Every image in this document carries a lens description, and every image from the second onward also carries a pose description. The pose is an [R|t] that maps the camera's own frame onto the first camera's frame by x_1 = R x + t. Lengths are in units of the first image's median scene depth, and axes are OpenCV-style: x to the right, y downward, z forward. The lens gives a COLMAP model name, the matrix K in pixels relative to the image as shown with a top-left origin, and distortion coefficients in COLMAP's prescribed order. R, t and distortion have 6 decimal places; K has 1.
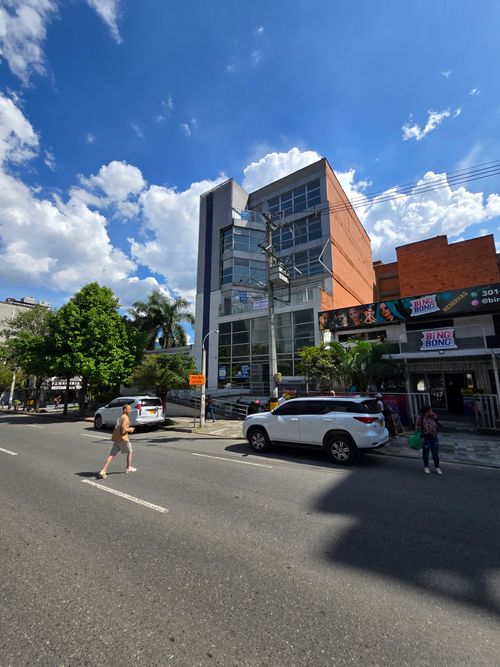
lens RADIAL K [[272.3, 0, 252.6], [0, 272.3, 328.3], [0, 0, 1]] dist [-0.002507, 0.000808]
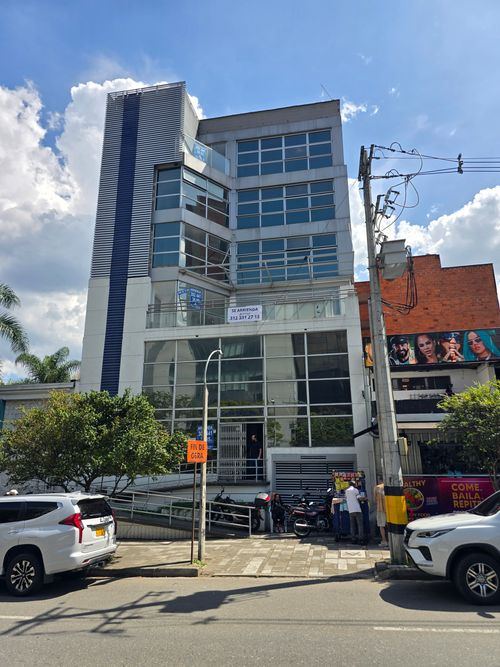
lens RADIAL K [[445.1, 0, 255.0], [0, 445.1, 331.6], [0, 0, 1]] dist [0.022972, -0.006649]
pose [[0.908283, 0.111350, 0.403267, -0.283652], [-0.074736, 0.991610, -0.105475, 0.038061], [-0.411628, 0.065662, 0.908984, 0.166328]]
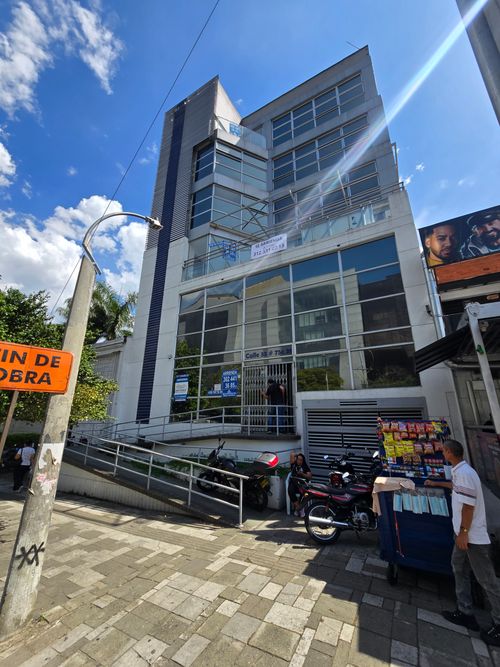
lens RADIAL K [[272.3, 0, 253.6], [0, 272.3, 332.6], [0, 0, 1]] dist [-0.002507, 0.000808]
pose [[0.994833, 0.035517, 0.095115, -0.032806], [-0.024473, 0.993081, -0.114855, 0.116120], [-0.098536, 0.111933, 0.988818, 0.492960]]
